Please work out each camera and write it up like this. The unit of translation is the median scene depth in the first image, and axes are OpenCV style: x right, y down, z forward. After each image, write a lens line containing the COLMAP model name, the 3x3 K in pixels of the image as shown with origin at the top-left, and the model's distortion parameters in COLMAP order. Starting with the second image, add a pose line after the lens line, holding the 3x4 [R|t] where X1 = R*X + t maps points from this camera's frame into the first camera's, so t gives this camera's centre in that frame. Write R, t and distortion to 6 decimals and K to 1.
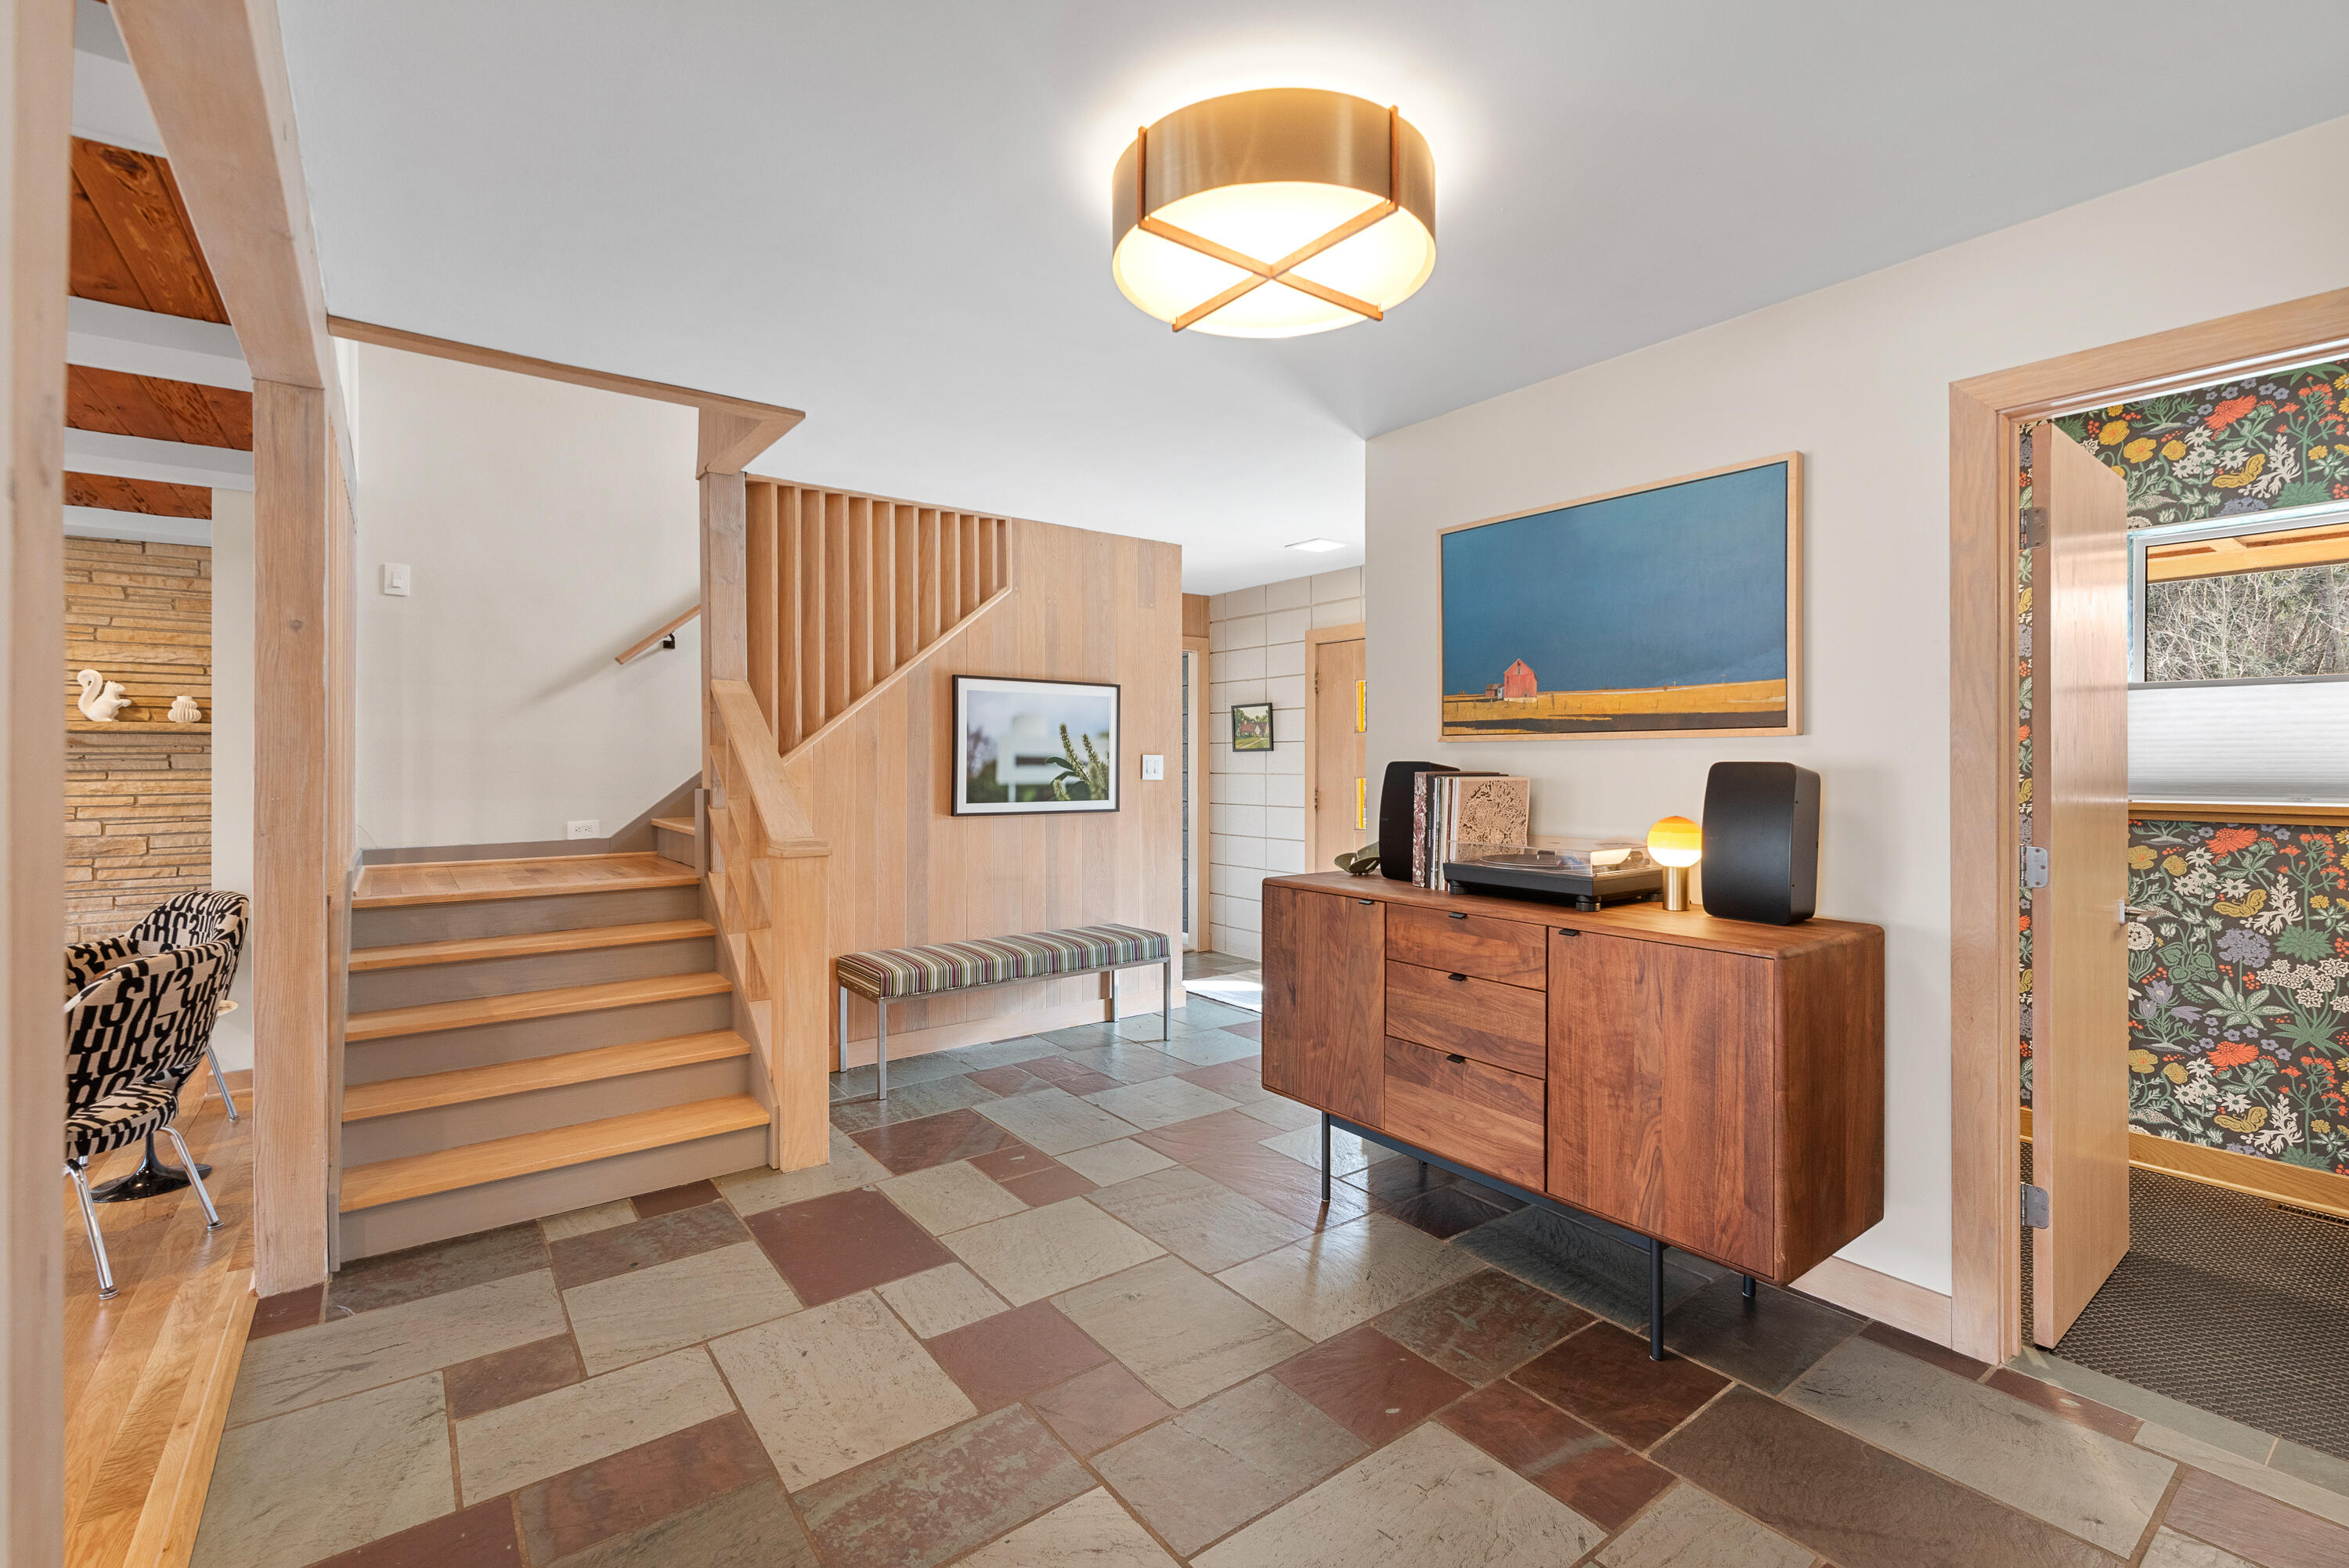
lens RADIAL K [[1023.1, 0, 1160.1], [0, 1023.1, 760.8], [0, 0, 1]] dist [0.002035, -0.000635]
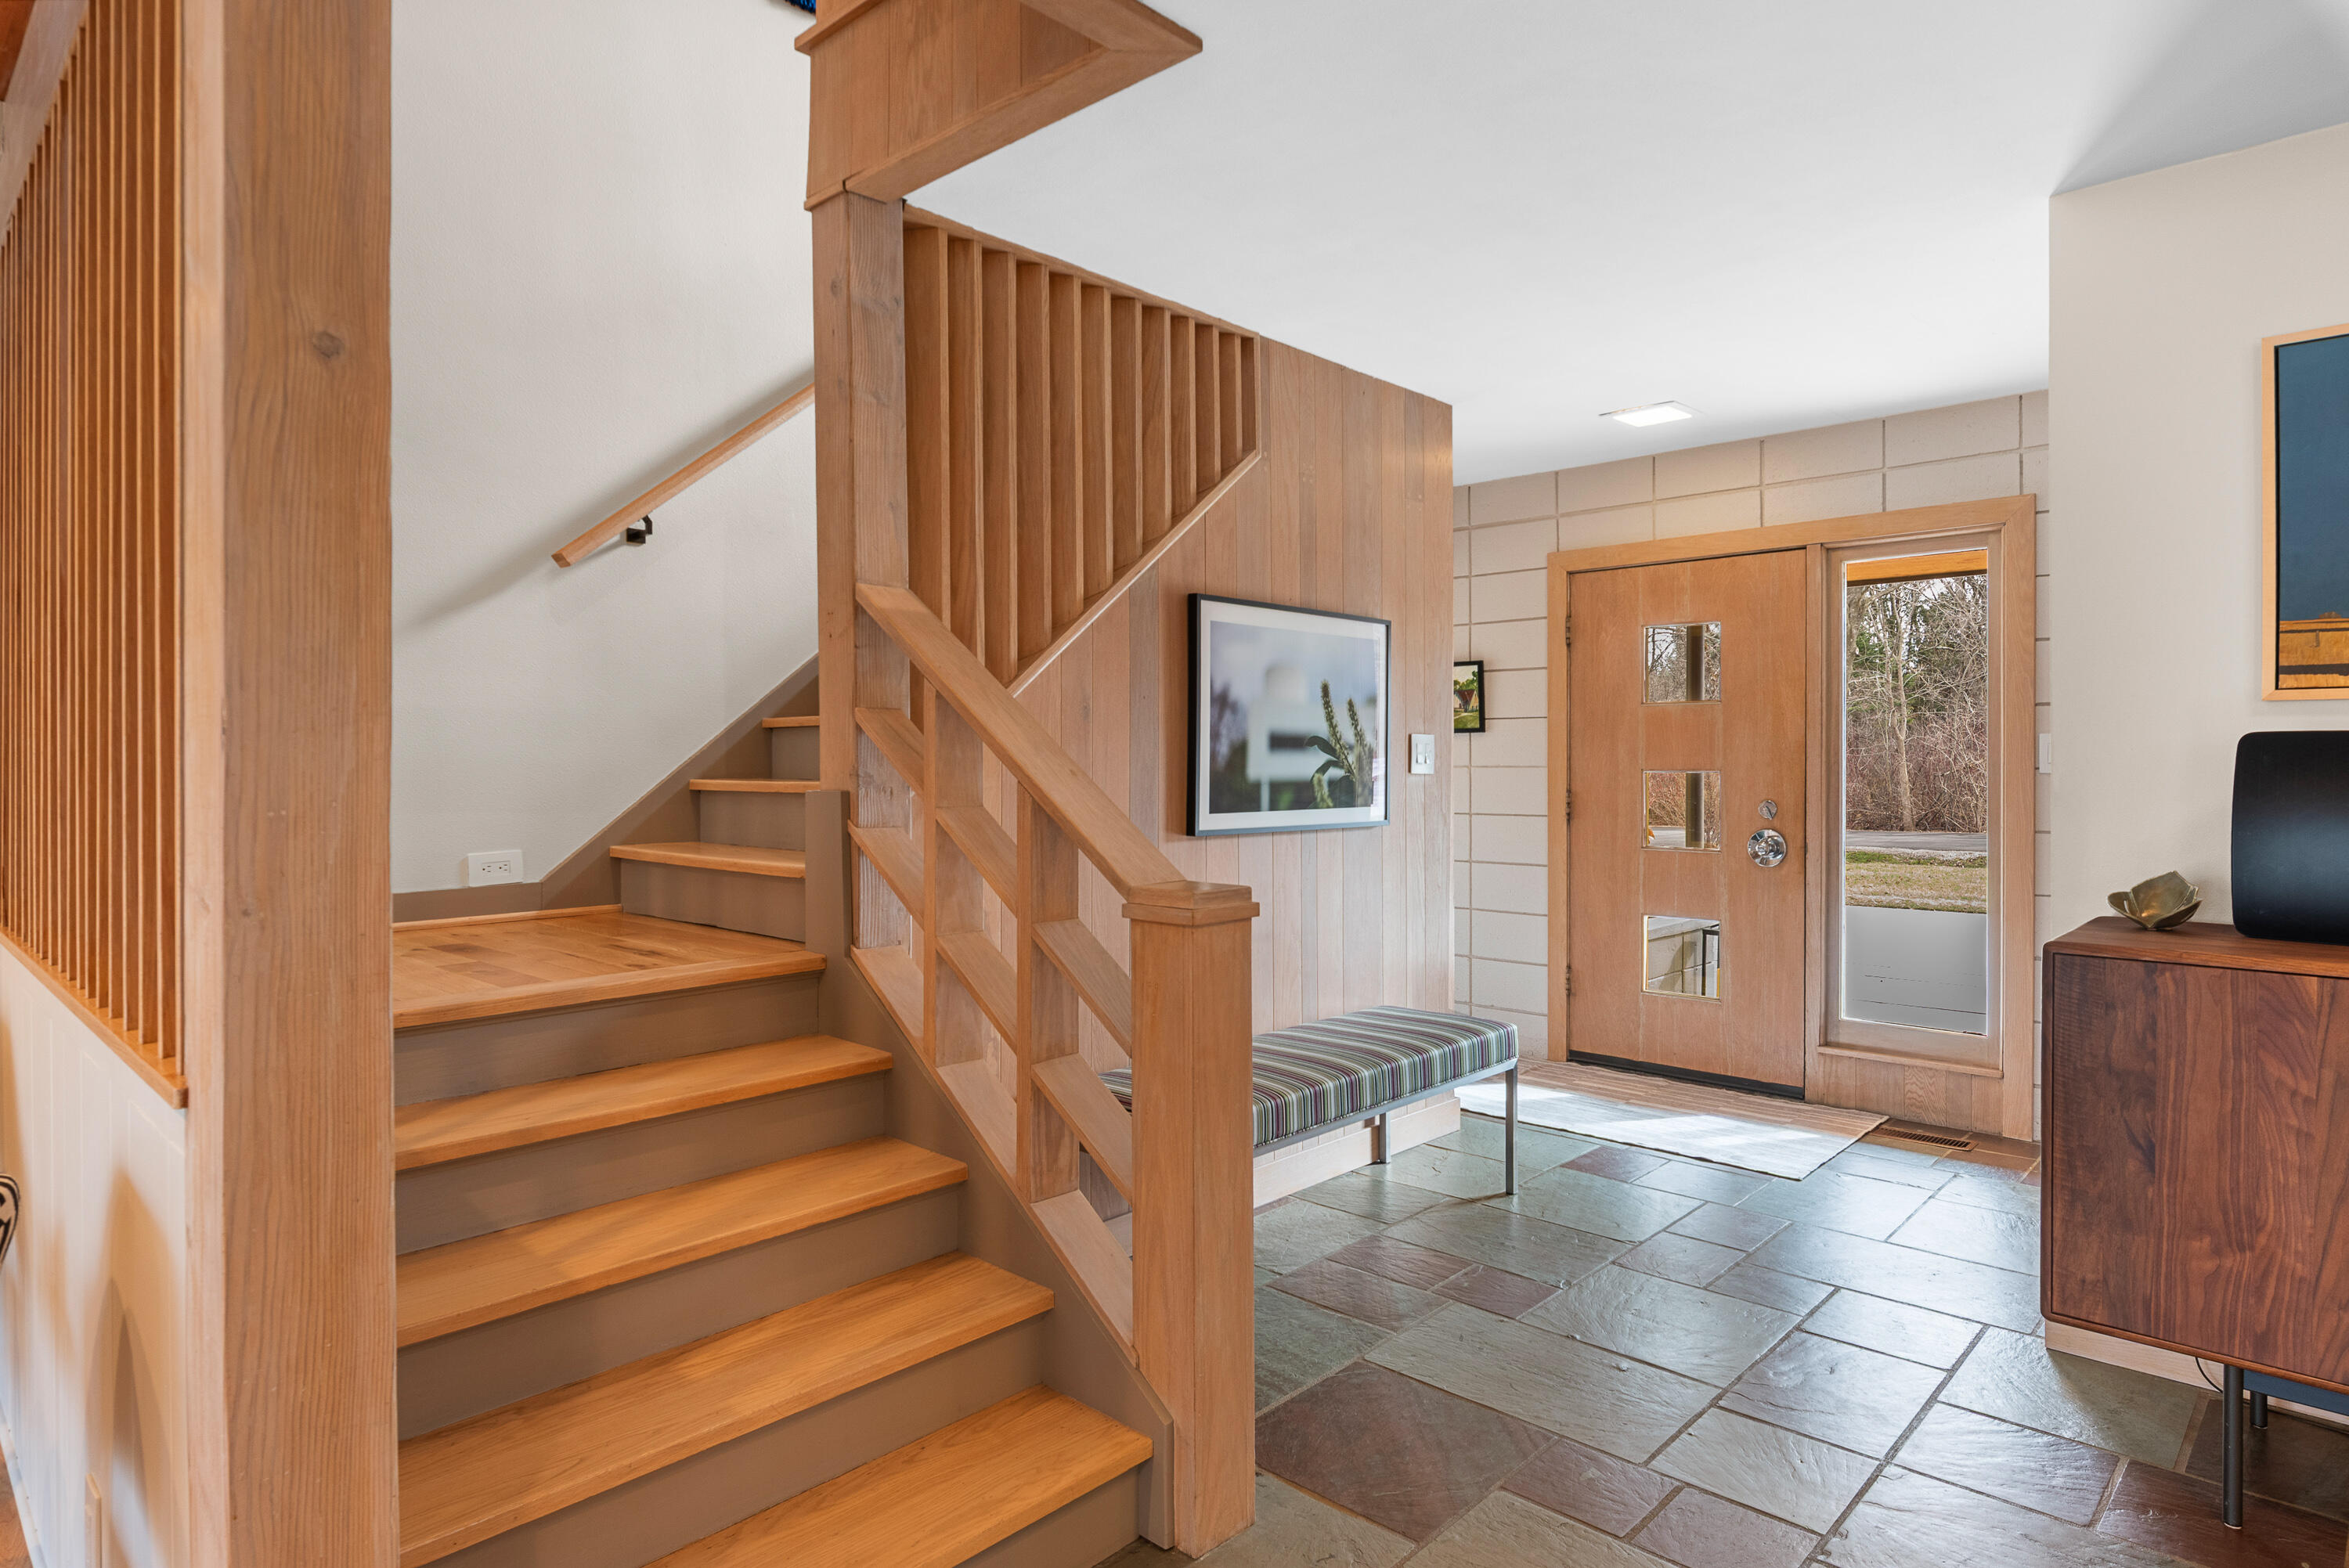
lens RADIAL K [[1318.2, 0, 1181.2], [0, 1318.2, 761.2], [0, 0, 1]] dist [-0.003910, -0.000325]
pose [[0.986212, -0.002264, 0.165474, -0.469470], [0.001794, 0.999994, 0.002991, 0.013155], [-0.165480, -0.002653, 0.986210, 0.363869]]
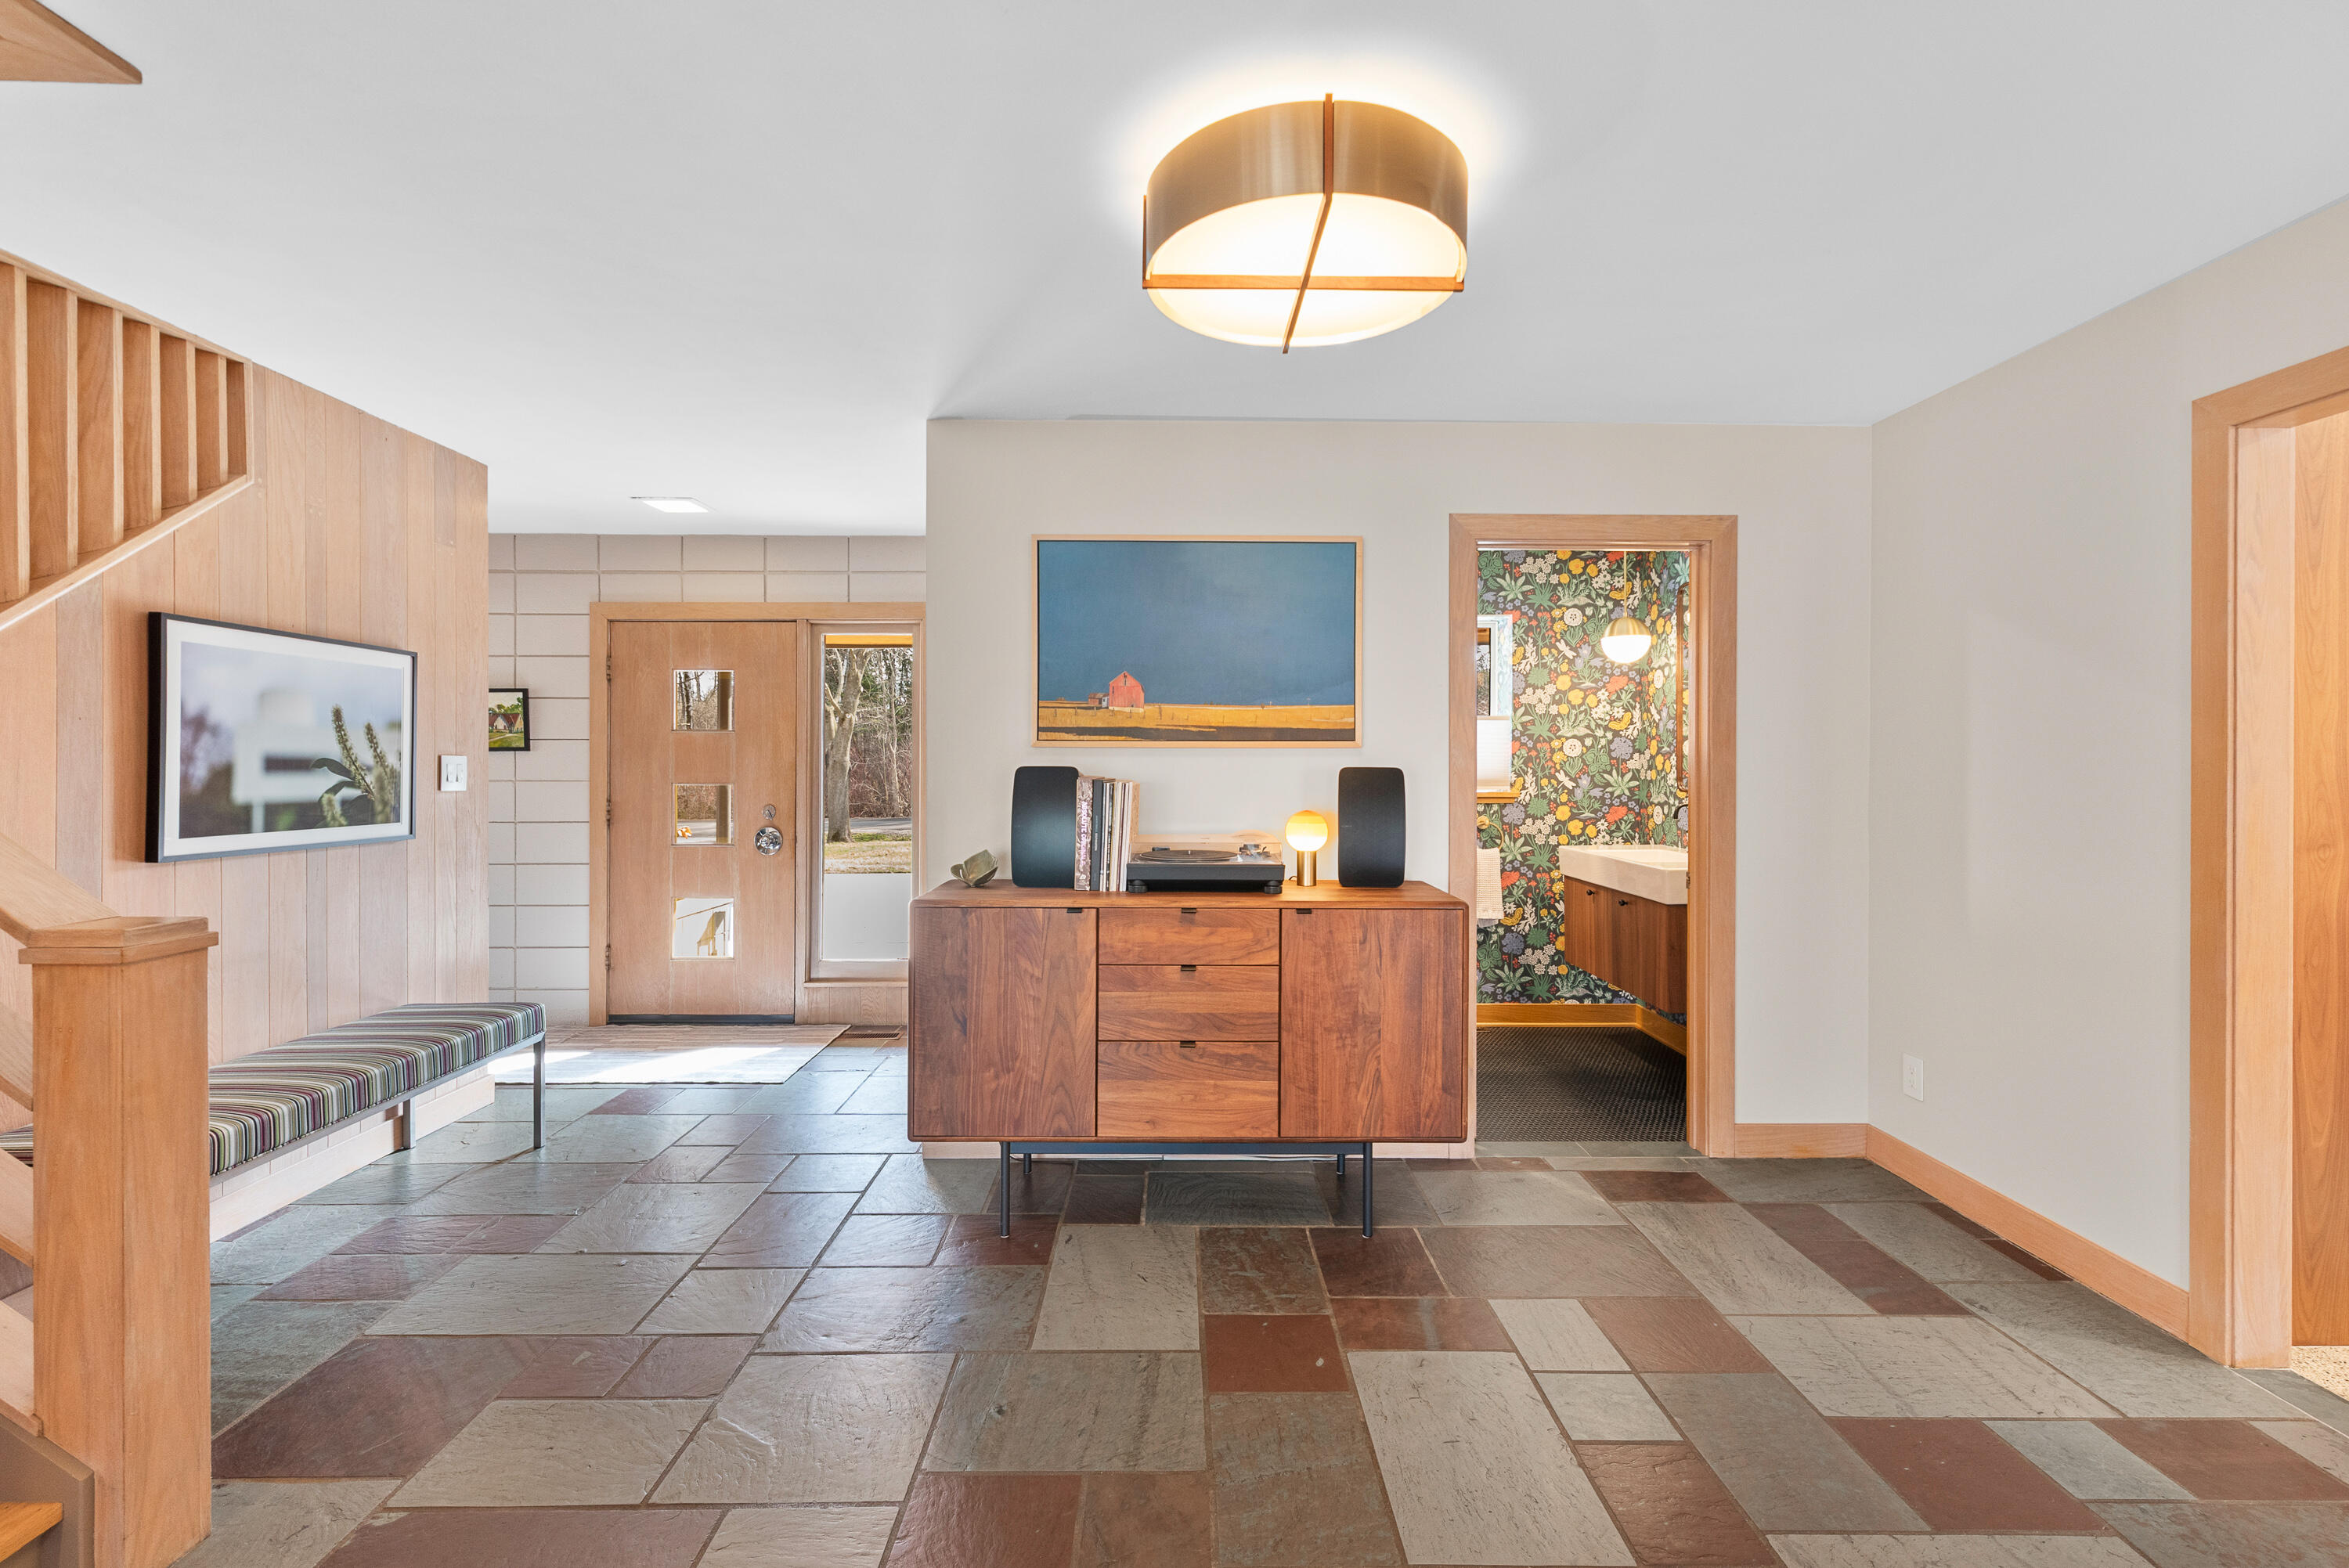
lens RADIAL K [[1023.1, 0, 1180.7], [0, 1023.1, 765.9], [0, 0, 1]] dist [0.002035, -0.000635]
pose [[0.592340, -0.000444, 0.805688, -0.454334], [-0.002194, 0.999995, 0.002164, -0.002289], [-0.805685, -0.003049, 0.592337, 0.291415]]
